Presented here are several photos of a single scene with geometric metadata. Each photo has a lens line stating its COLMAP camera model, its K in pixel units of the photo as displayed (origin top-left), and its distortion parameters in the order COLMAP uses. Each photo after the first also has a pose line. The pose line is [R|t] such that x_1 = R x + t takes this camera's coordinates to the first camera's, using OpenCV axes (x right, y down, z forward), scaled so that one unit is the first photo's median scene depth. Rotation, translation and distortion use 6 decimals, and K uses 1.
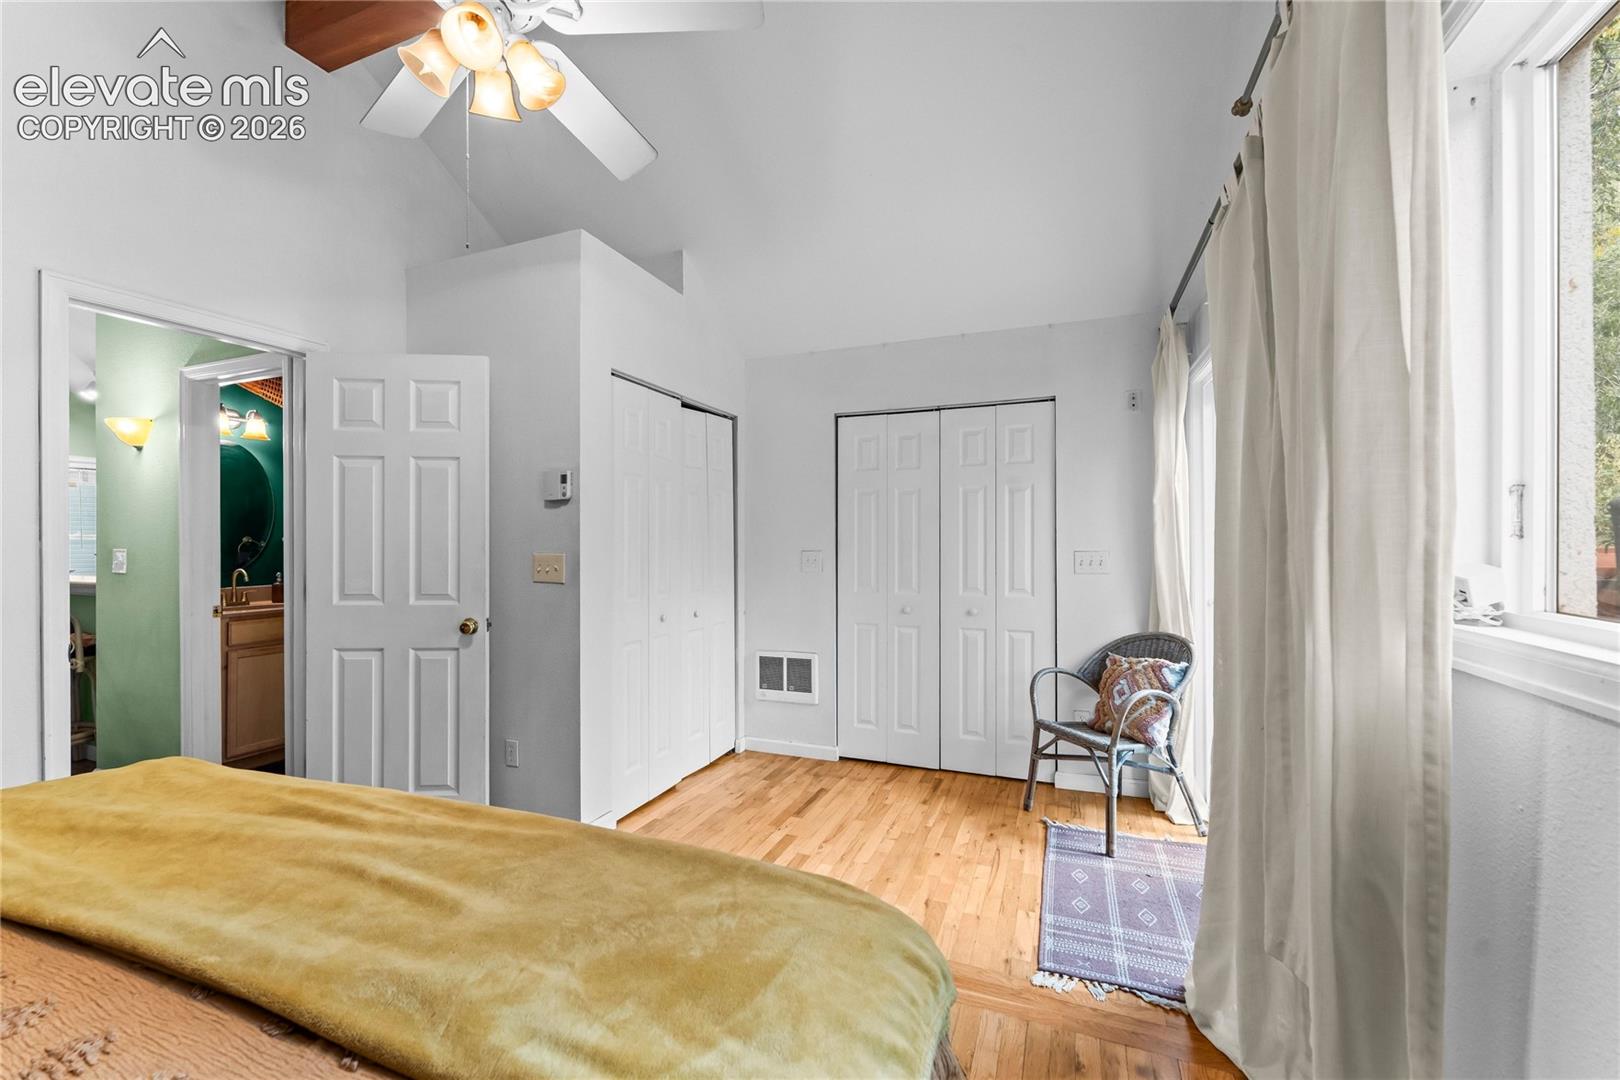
lens RADIAL K [[655.5, 0, 804.2], [0, 655.5, 542.9], [0, 0, 1]] dist [-0.003116, -0.000348]
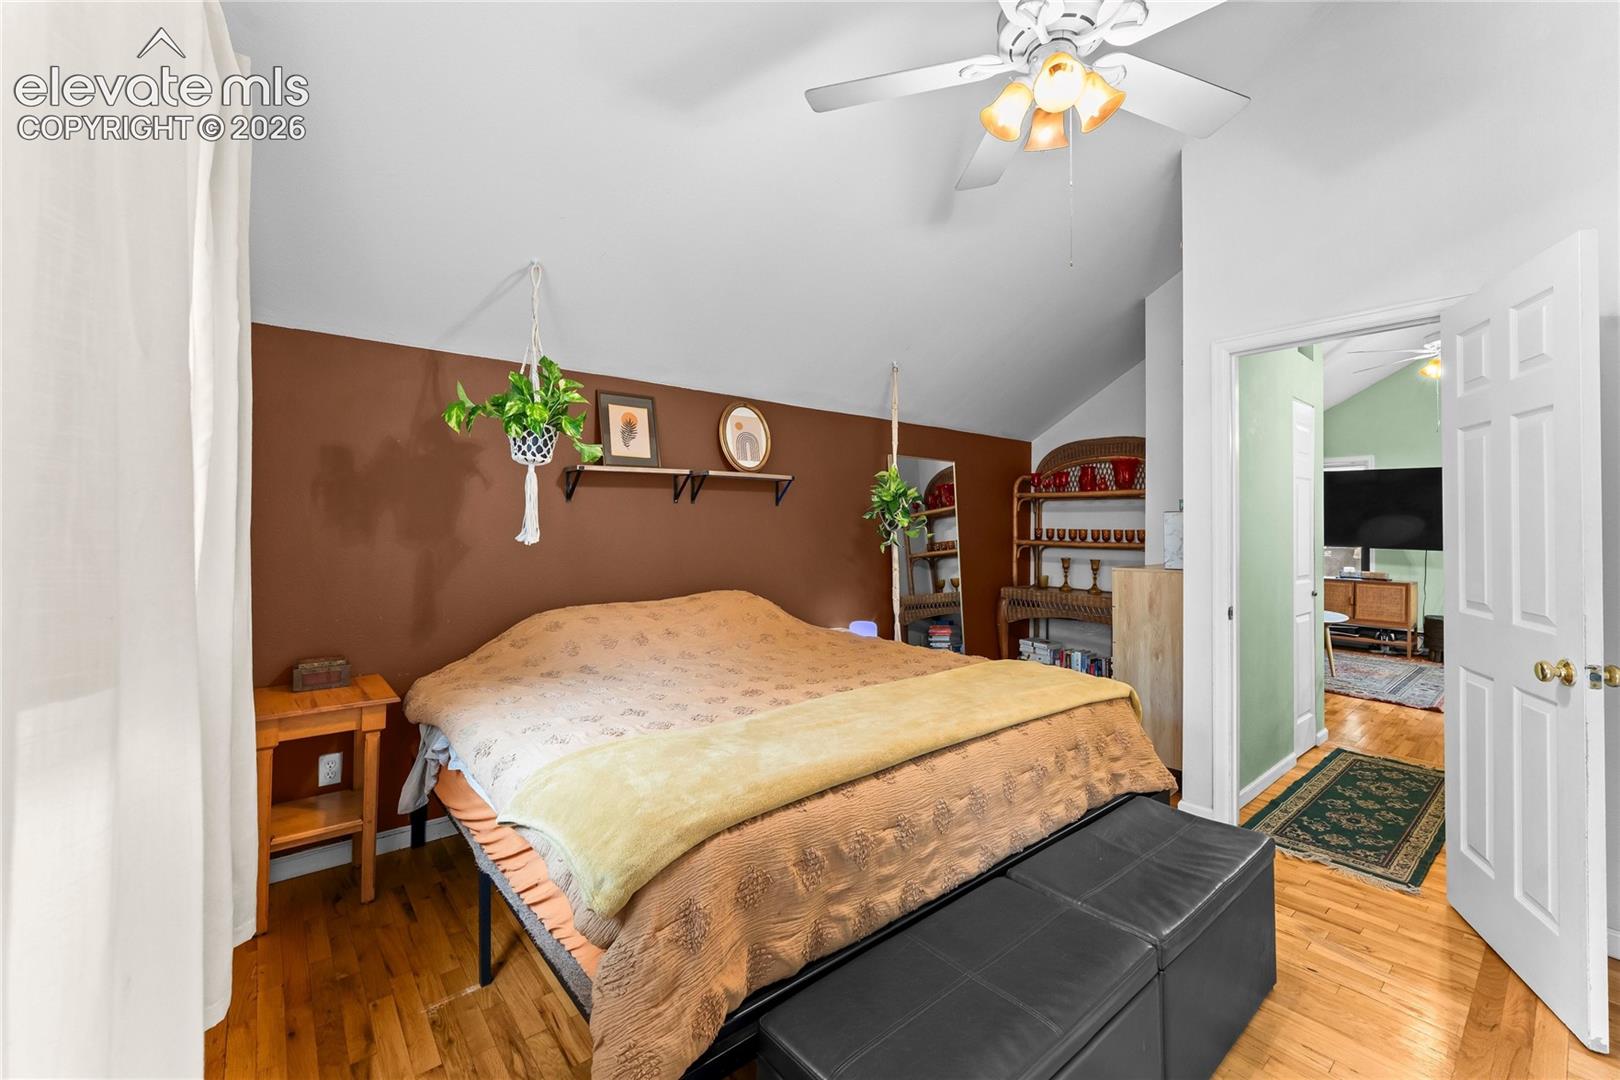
lens RADIAL K [[656.7, 0, 797.1], [0, 656.7, 513.9], [0, 0, 1]] dist [-0.001989, -0.000753]
pose [[-0.481459, -0.017209, -0.876300, 0.393624], [-0.008986, 0.999852, -0.014699, -0.008006], [0.876422, 0.000797, -0.481542, 0.662777]]
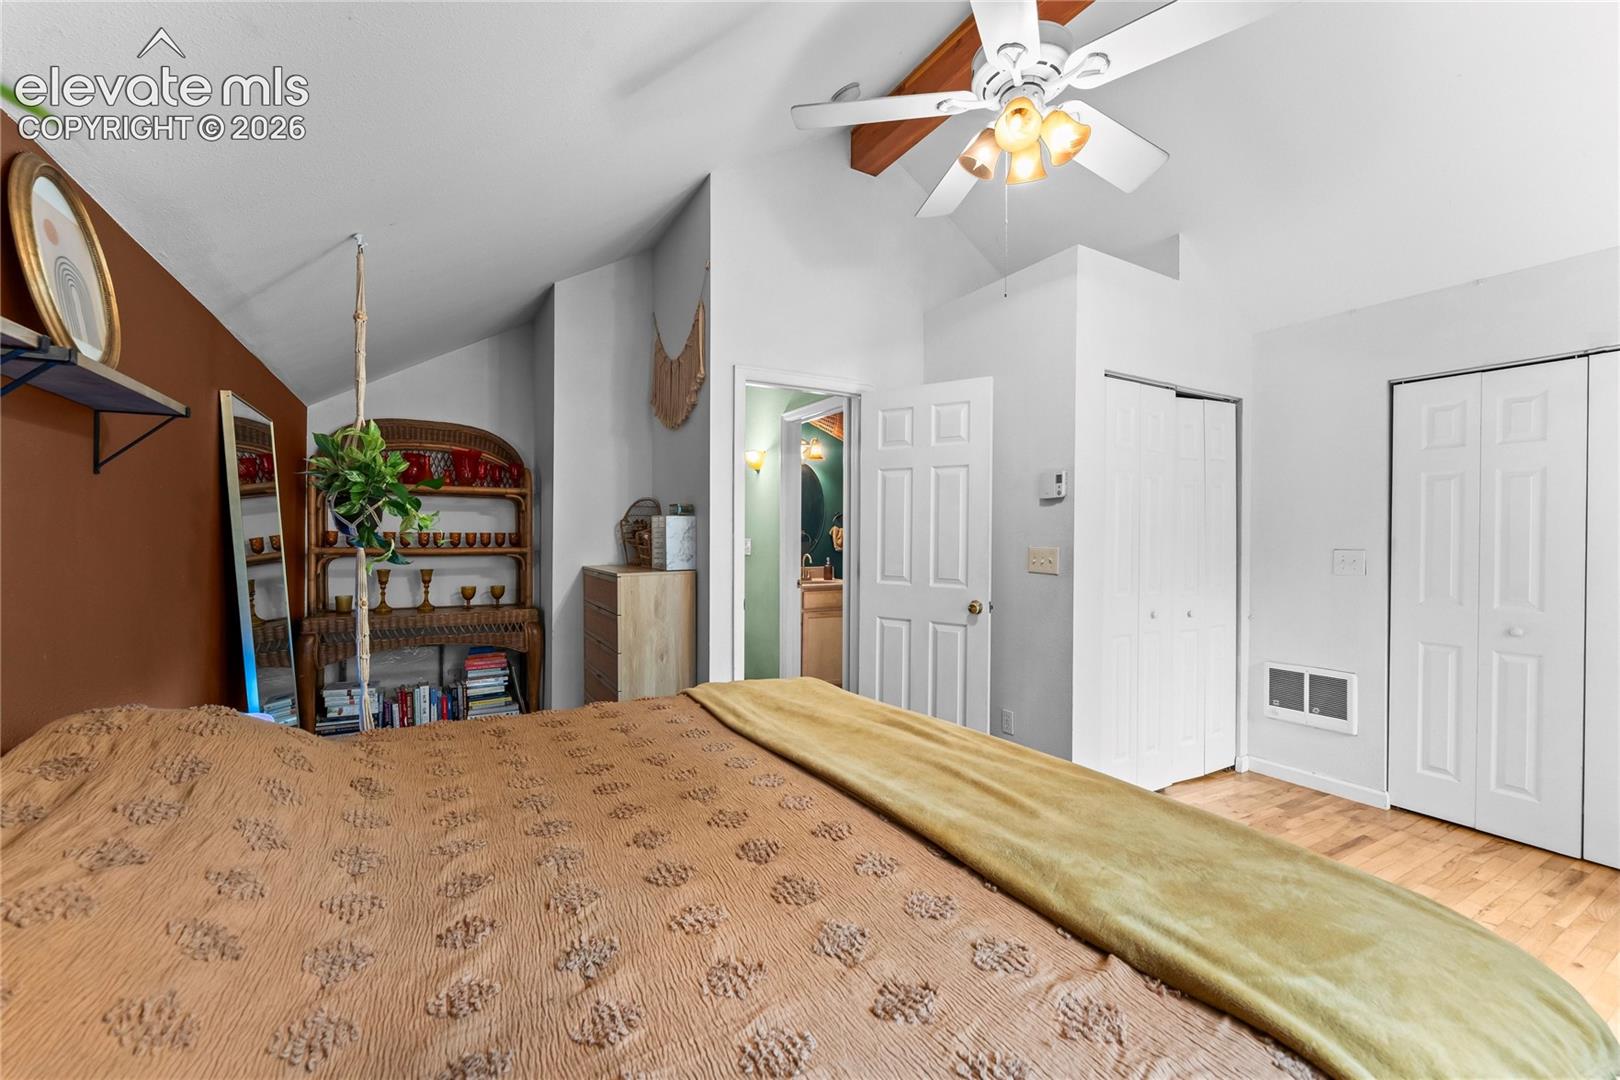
lens RADIAL K [[648.6, 0, 799.6], [0, 648.6, 537.9], [0, 0, 1]] dist [-0.000580, -0.000337]
pose [[0.782362, 0.009580, -0.622750, -0.032297], [-0.008546, 0.999953, 0.004645, -0.000629], [0.622765, 0.001688, 0.782407, -0.113784]]
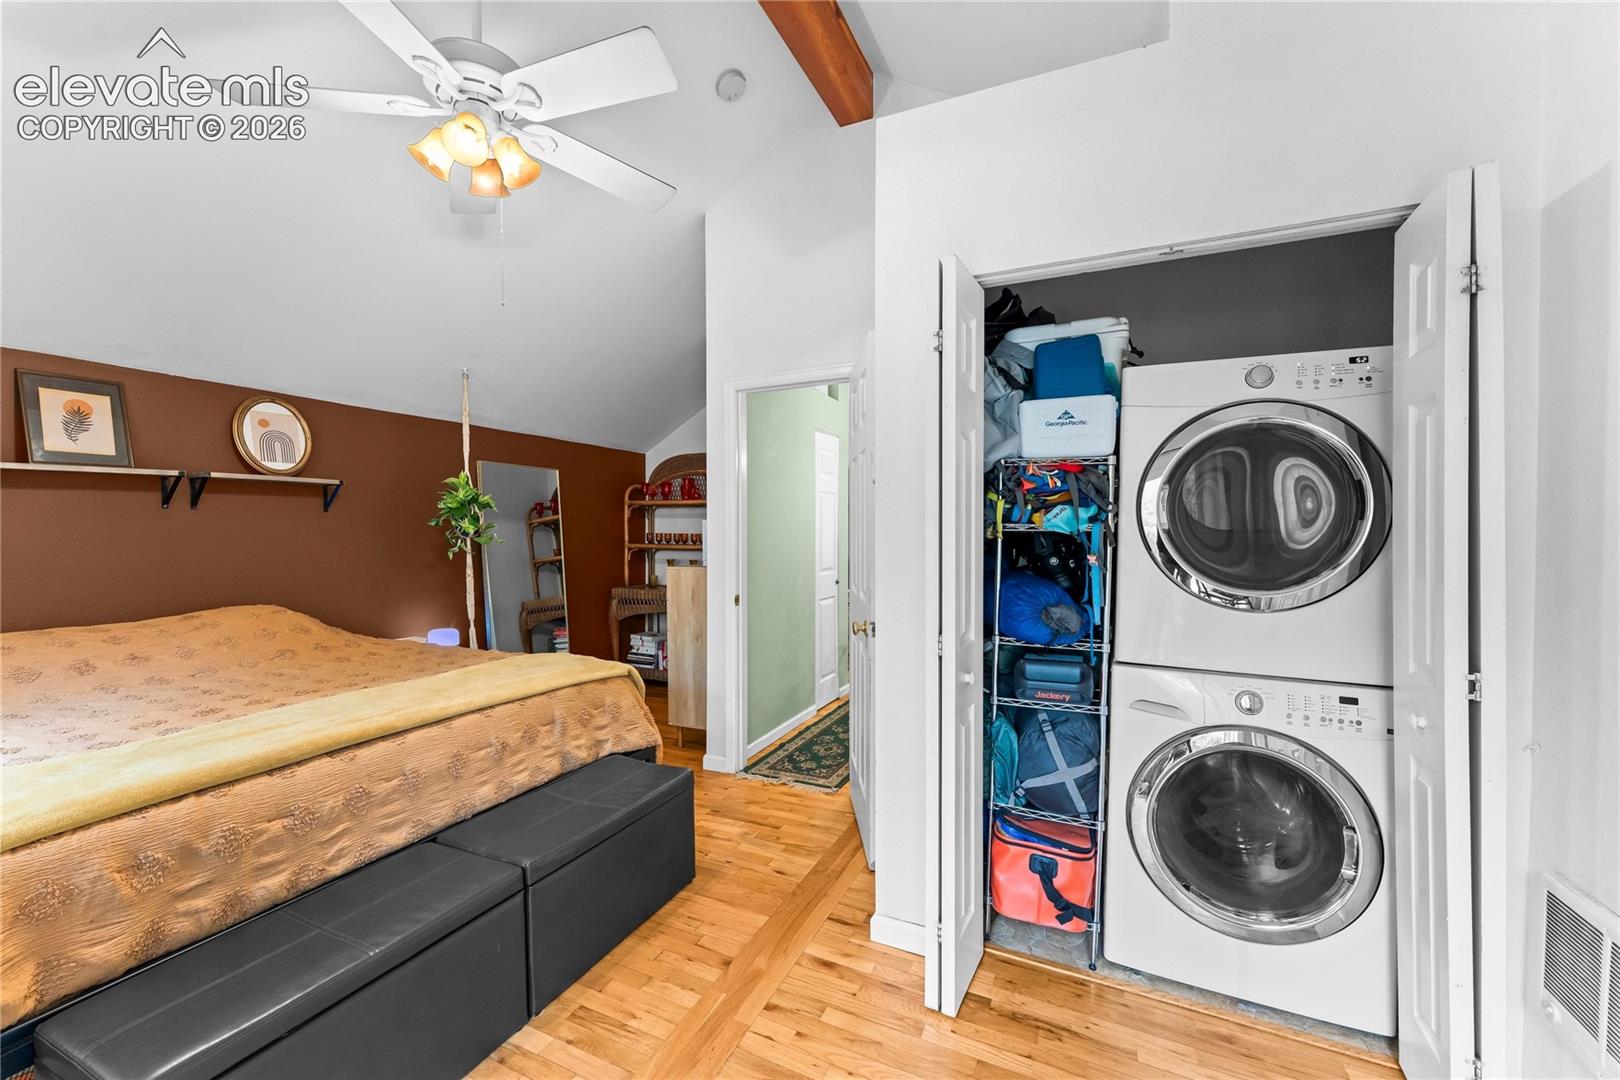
lens RADIAL K [[644.2, 0, 802.2], [0, 644.2, 544.3], [0, 0, 1]] dist [-0.000395, -0.000204]
pose [[-0.054040, 0.023355, -0.998266, 0.413307], [-0.001970, 0.999722, 0.023495, -0.013427], [0.998537, 0.003237, -0.053979, 0.965969]]
